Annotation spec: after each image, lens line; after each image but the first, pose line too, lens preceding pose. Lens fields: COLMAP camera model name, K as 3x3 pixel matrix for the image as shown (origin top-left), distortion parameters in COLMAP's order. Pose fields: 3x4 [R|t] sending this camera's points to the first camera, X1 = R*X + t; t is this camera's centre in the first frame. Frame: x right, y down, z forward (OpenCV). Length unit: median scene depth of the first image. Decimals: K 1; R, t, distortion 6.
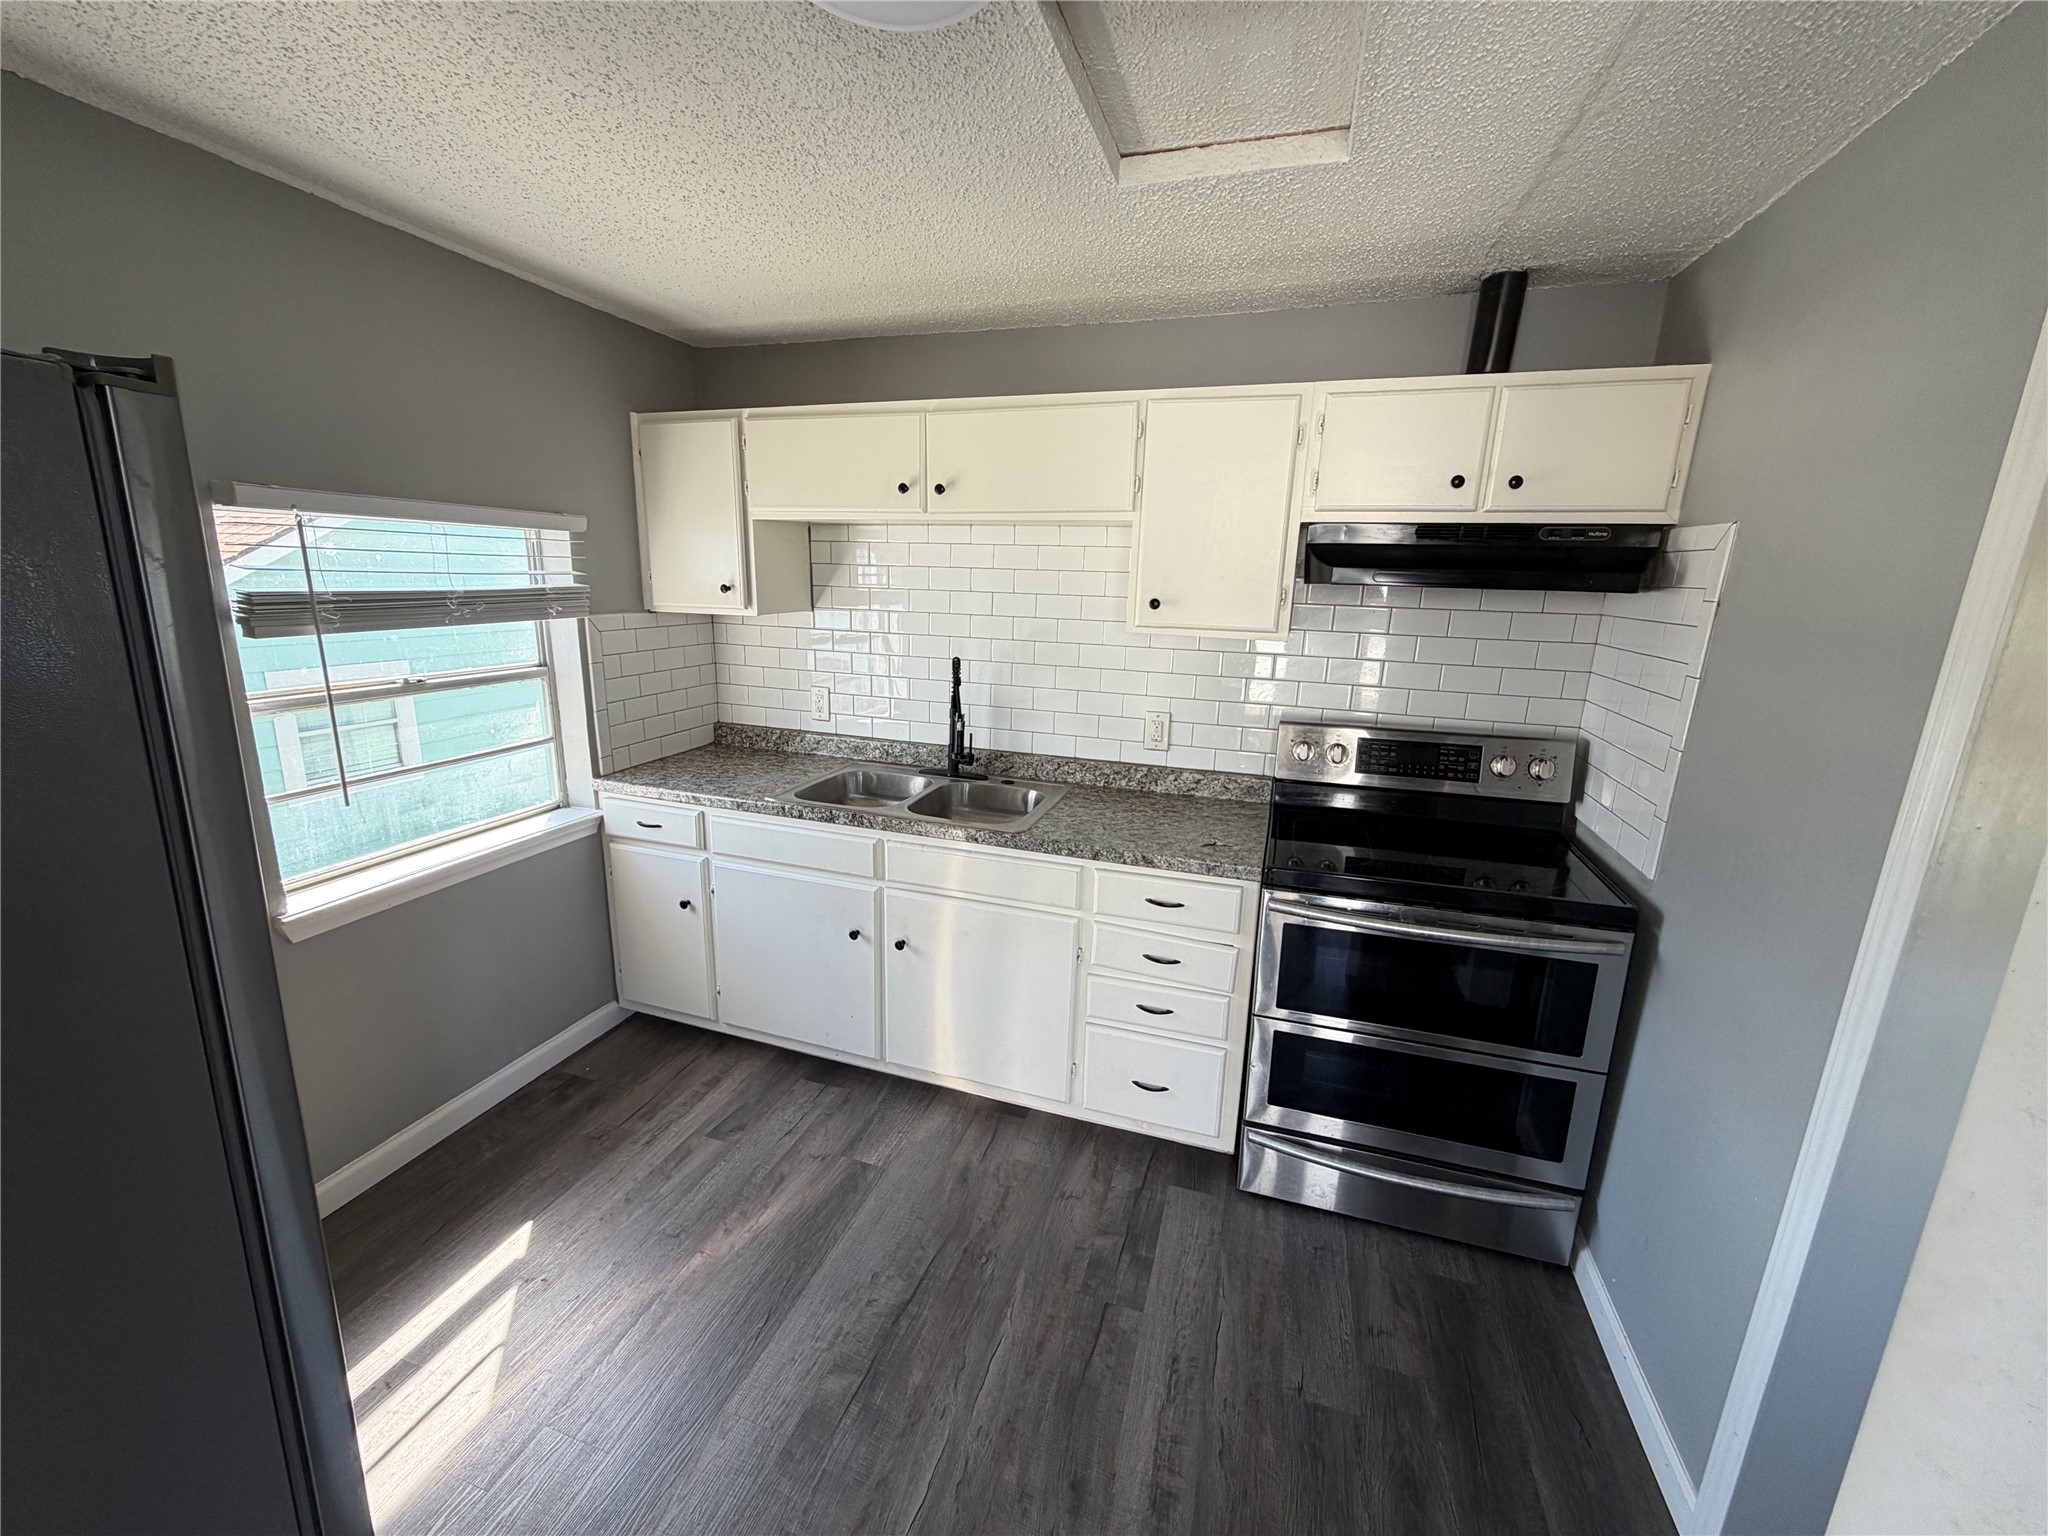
lens RADIAL K [[818.1, 0, 1015.2], [0, 818.1, 766.7], [0, 0, 1]] dist [-0.000302, 0.000094]
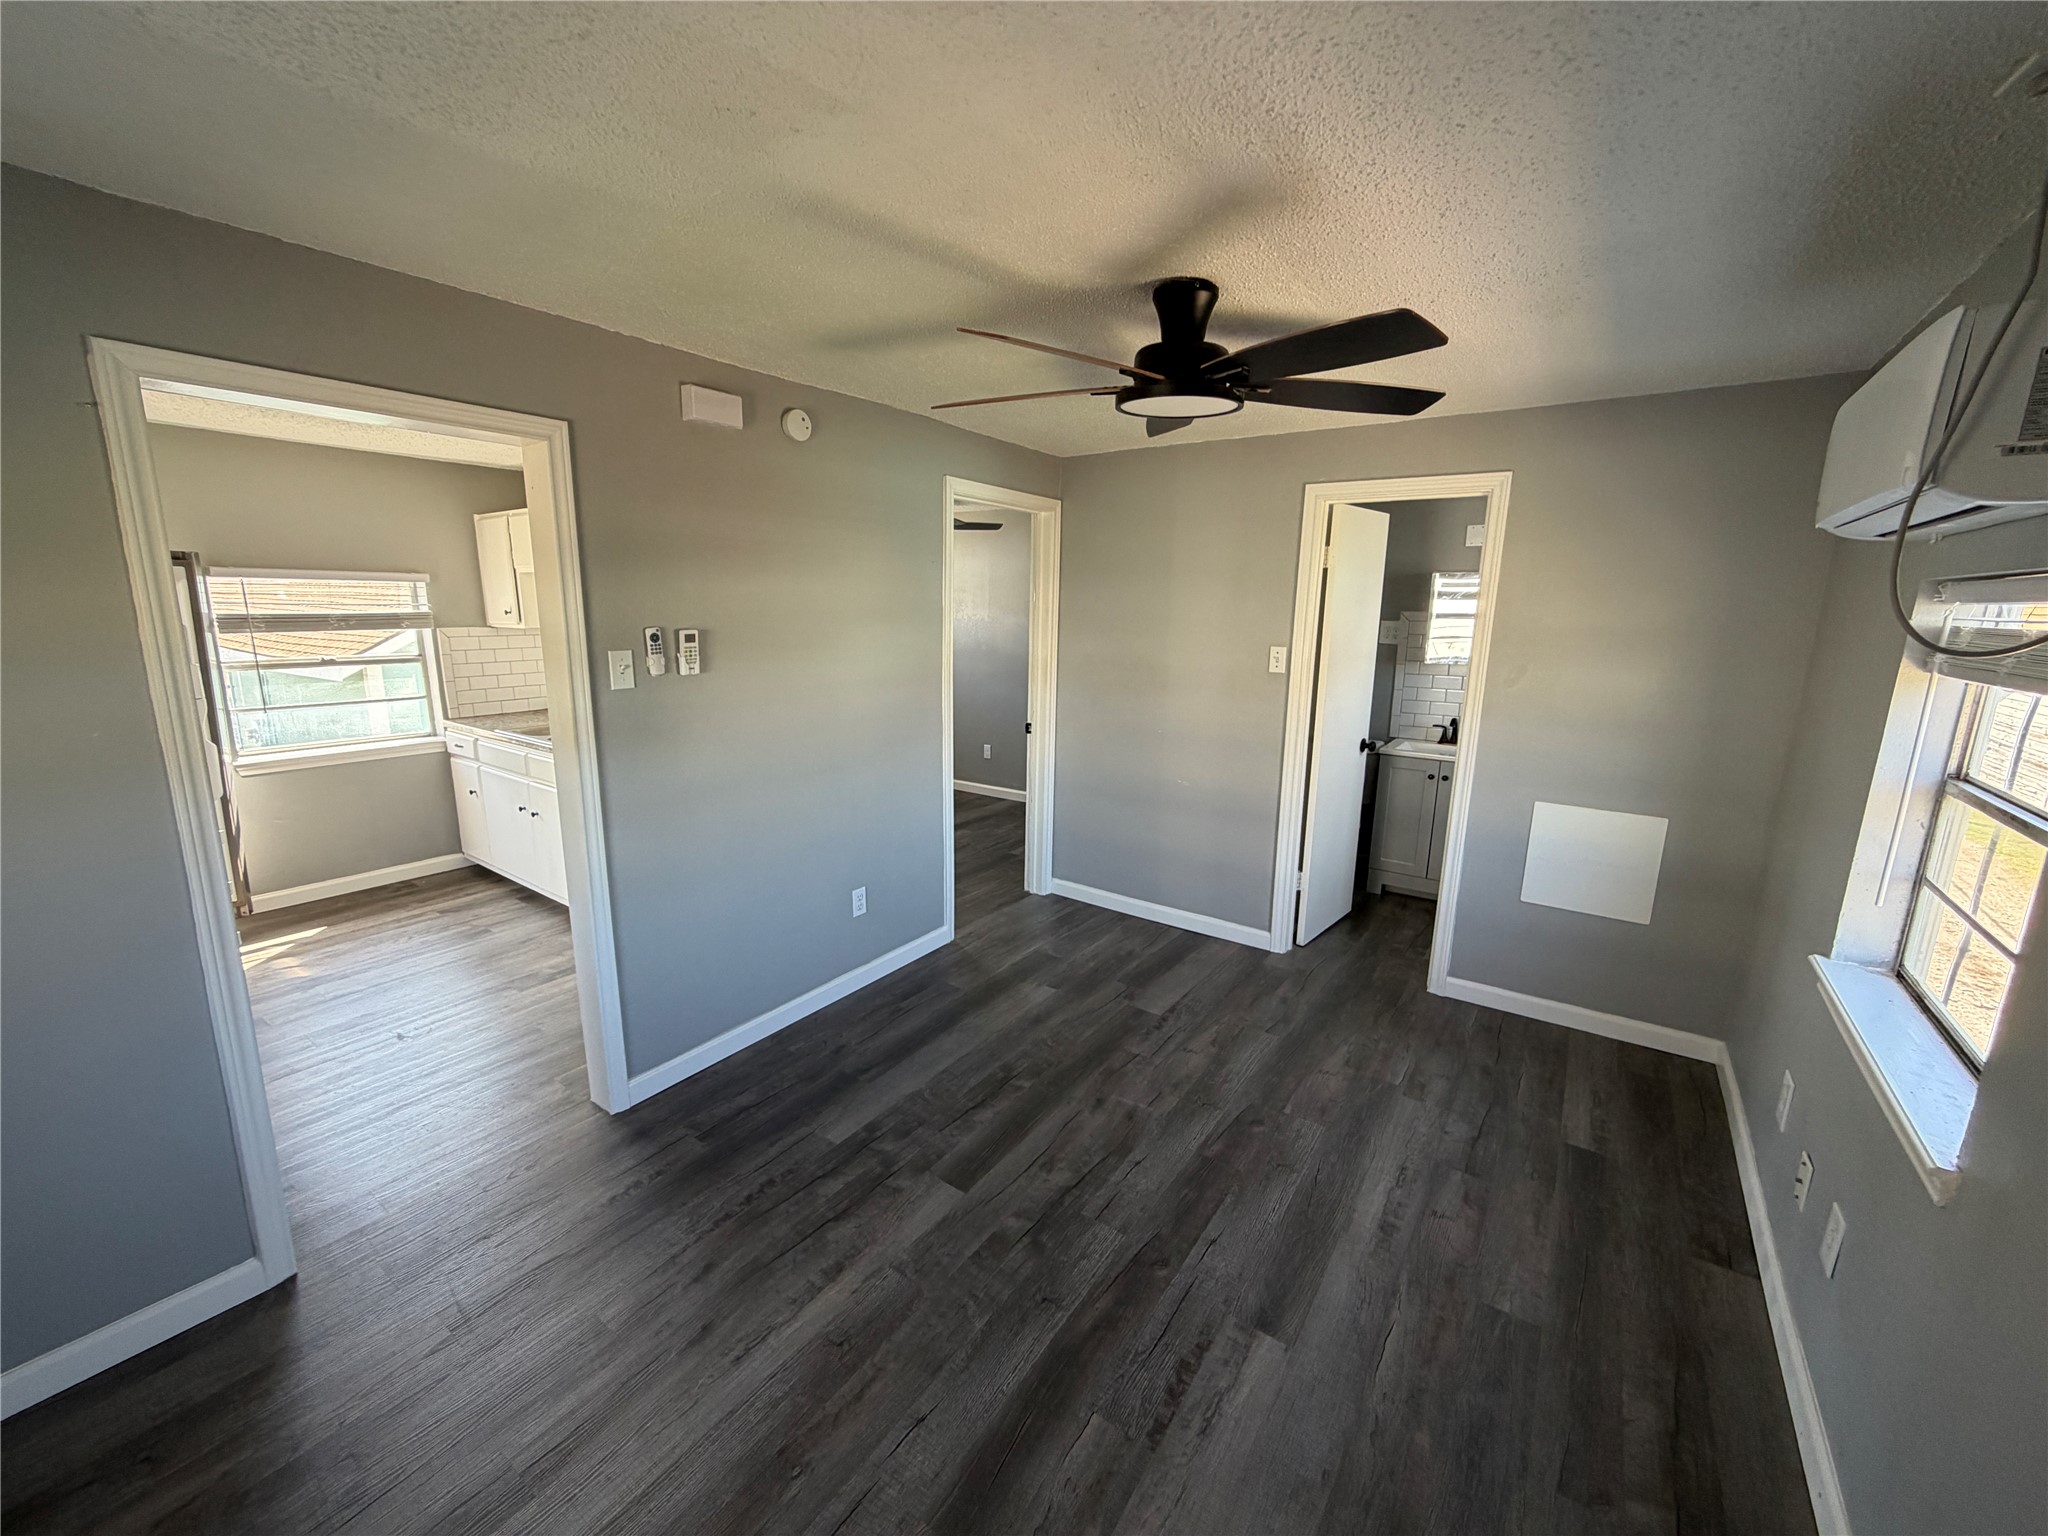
lens RADIAL K [[818.1, 0, 1016.2], [0, 818.1, 770.3], [0, 0, 1]] dist [-0.000302, 0.000094]
pose [[0.953387, 0.048951, -0.297755, 1.335739], [-0.058929, 0.997958, -0.024622, 0.104760], [0.295941, 0.041021, 0.954325, -0.355213]]
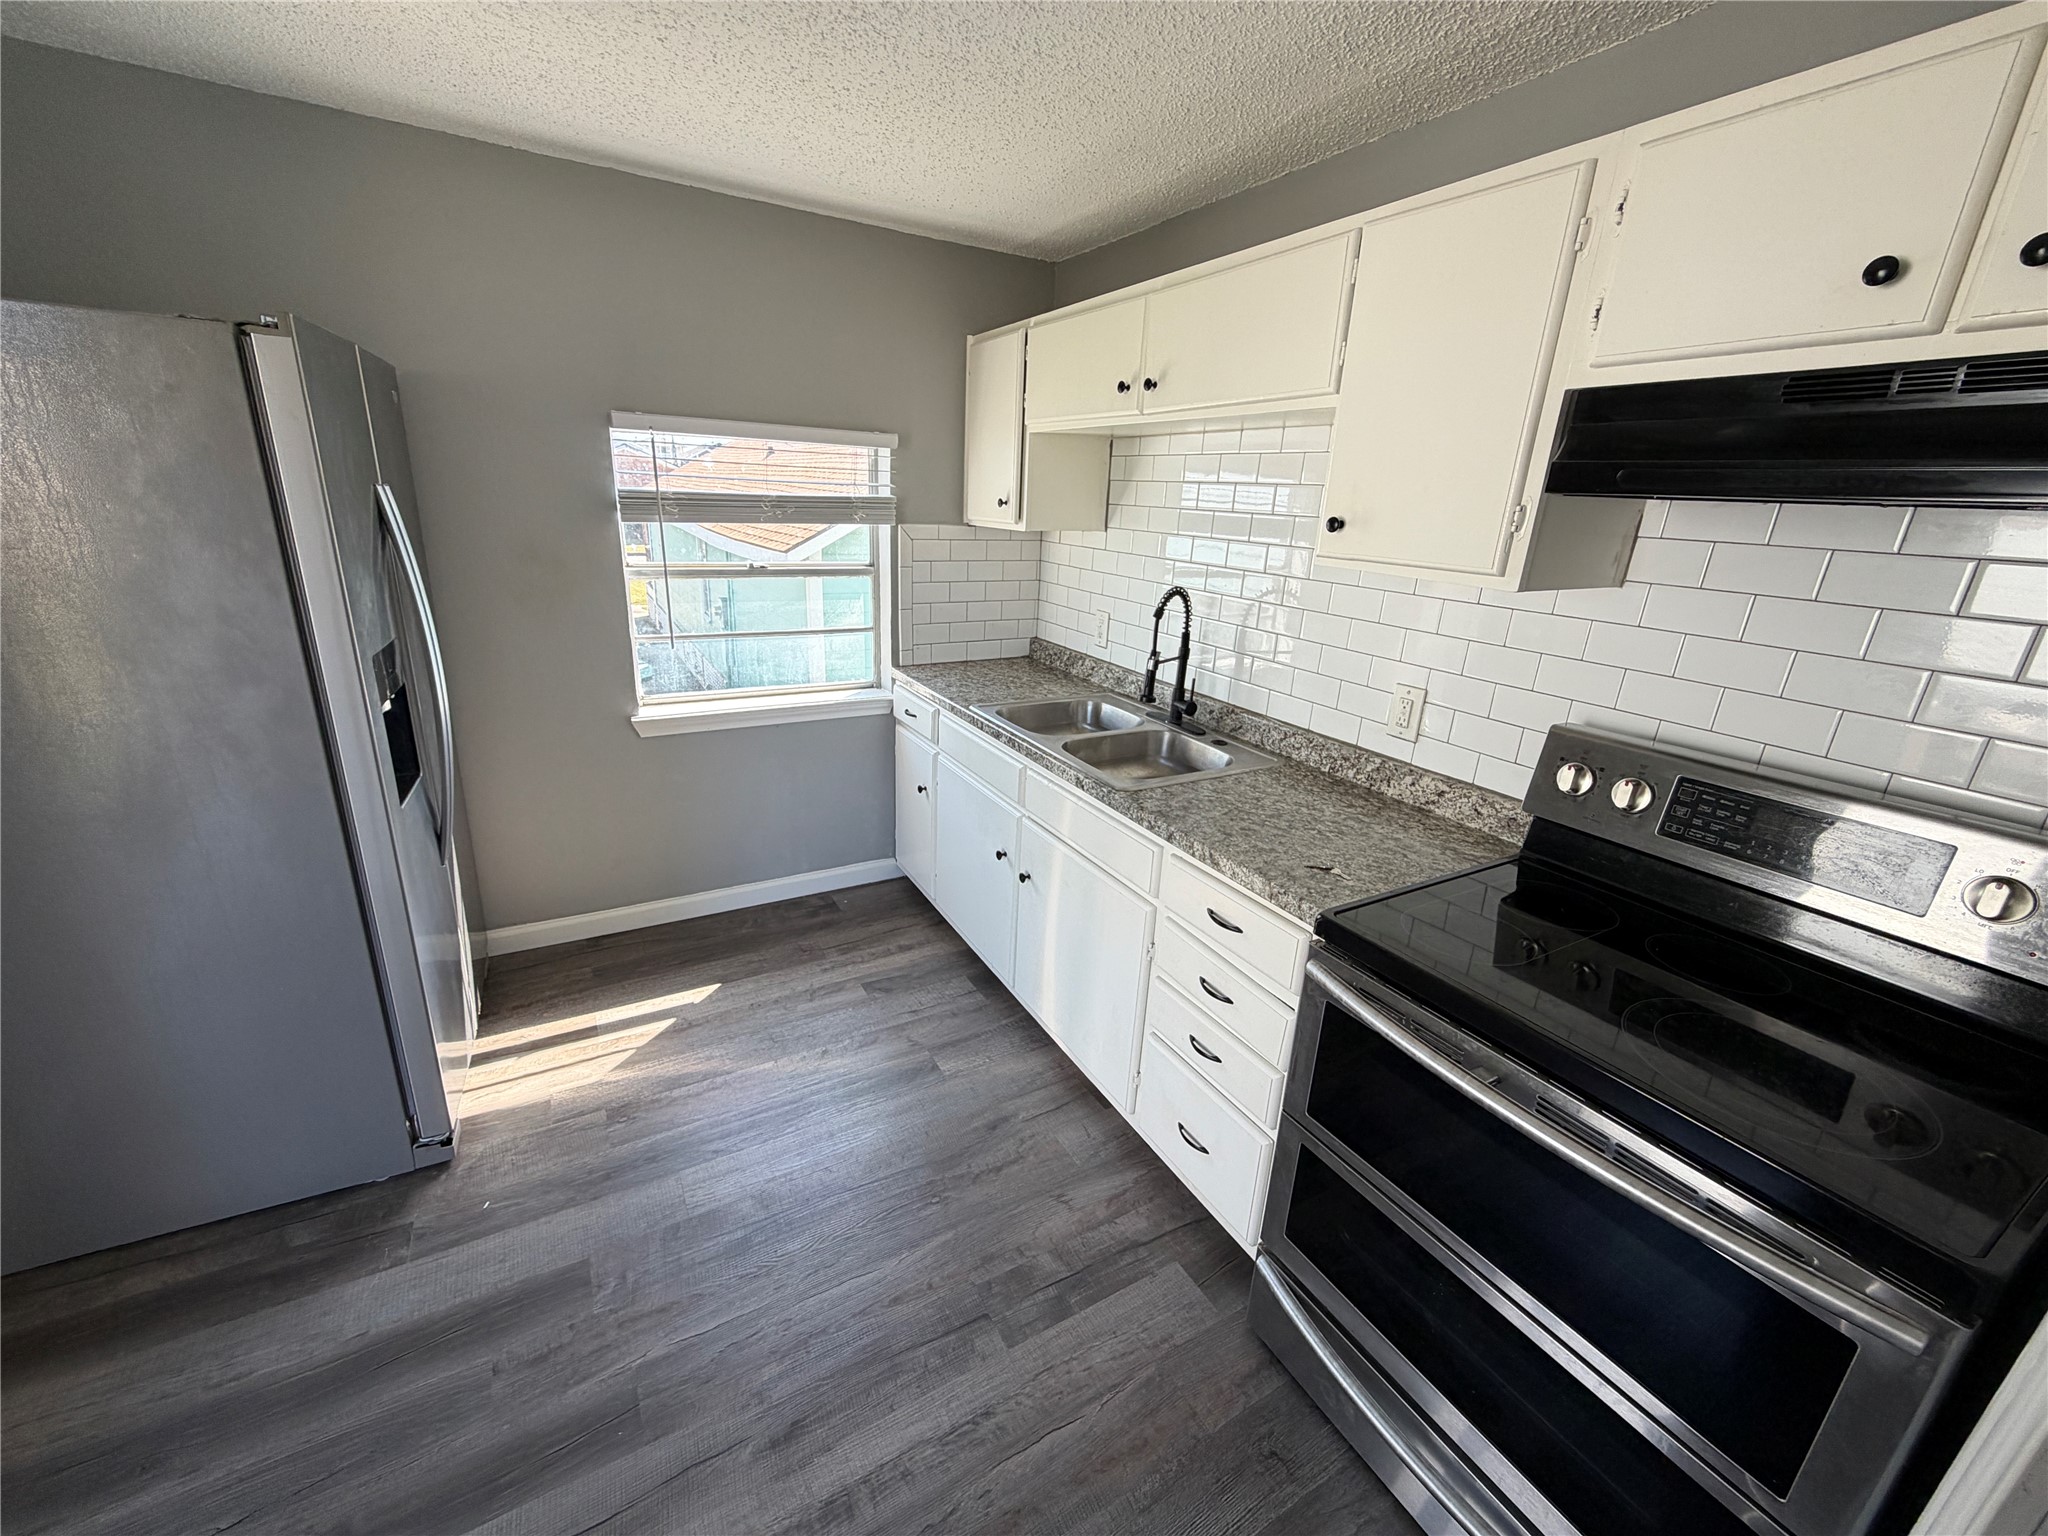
lens RADIAL K [[818.1, 0, 1014.4], [0, 818.1, 766.6], [0, 0, 1]] dist [-0.000302, 0.000094]
pose [[0.737410, 0.219949, -0.638630, 0.434014], [-0.178234, 0.975348, 0.130113, -0.032755], [0.651505, 0.017879, 0.758434, 0.257098]]
